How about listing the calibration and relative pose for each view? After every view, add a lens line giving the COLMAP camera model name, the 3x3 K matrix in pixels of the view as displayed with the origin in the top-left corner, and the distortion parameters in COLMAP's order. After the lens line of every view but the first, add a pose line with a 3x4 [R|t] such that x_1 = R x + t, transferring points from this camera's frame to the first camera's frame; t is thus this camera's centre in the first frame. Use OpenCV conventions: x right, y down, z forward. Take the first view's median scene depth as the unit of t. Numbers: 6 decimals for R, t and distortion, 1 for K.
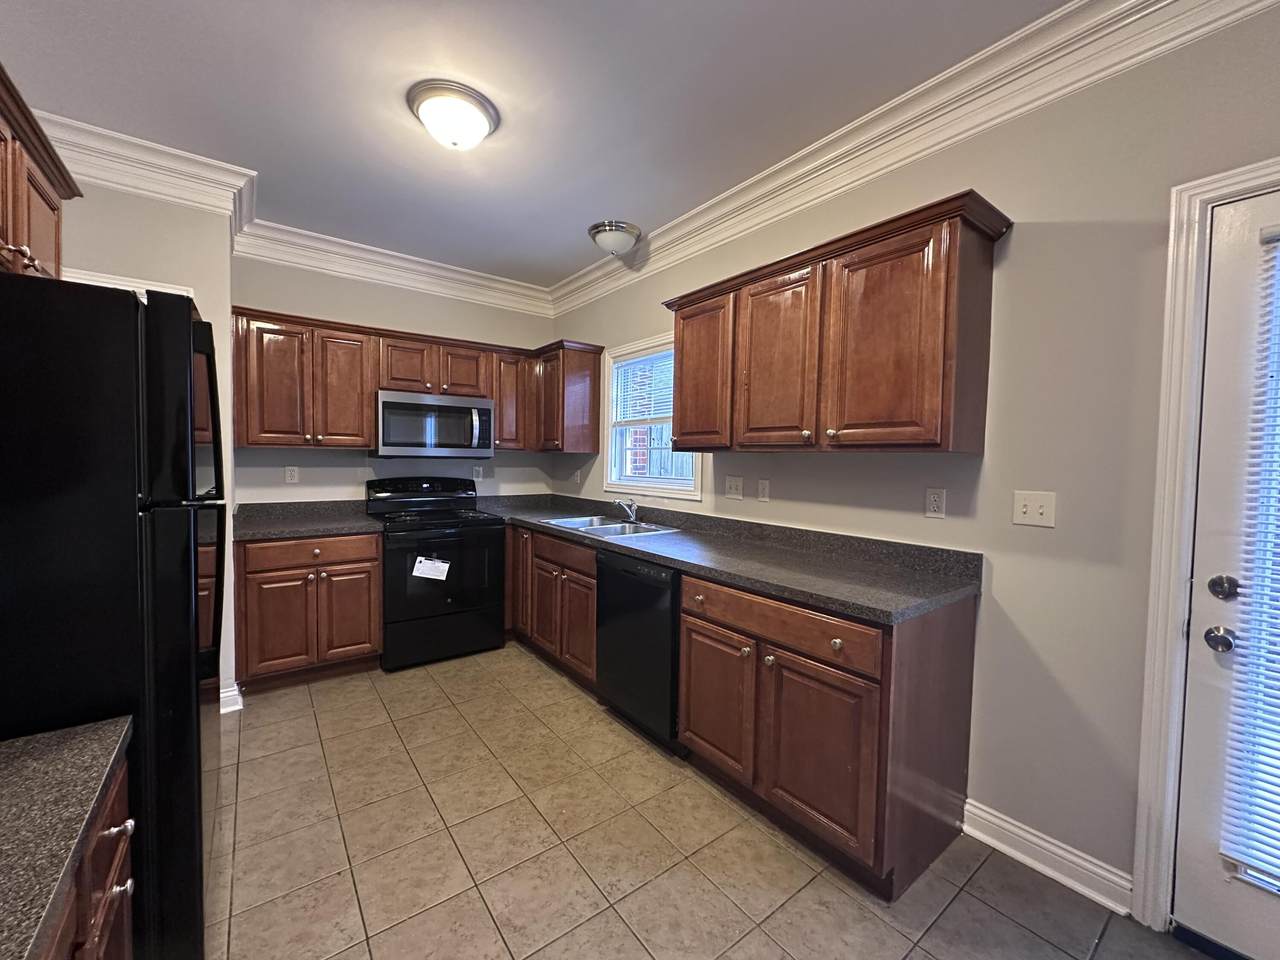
lens RADIAL K [[510.8, 0, 644.7], [0, 510.8, 478.6], [0, 0, 1]] dist [-0.002525, 0.001131]
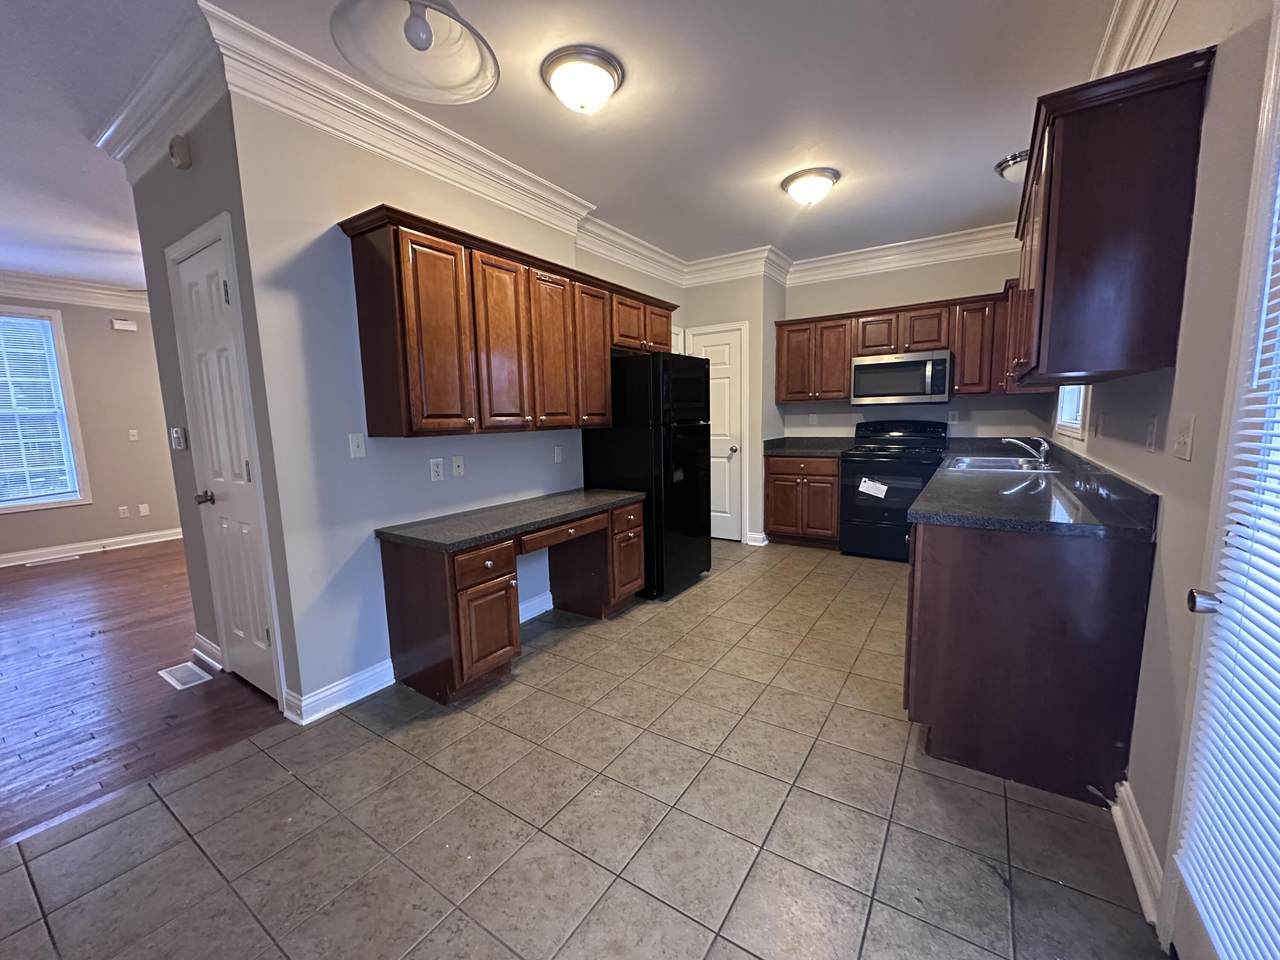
lens RADIAL K [[510.8, 0, 649.8], [0, 510.8, 478.0], [0, 0, 1]] dist [-0.002525, 0.001131]
pose [[0.341521, 0.084991, -0.936023, 0.663960], [-0.009467, 0.996164, 0.086998, 0.042142], [0.939826, -0.020850, 0.341016, -0.007140]]
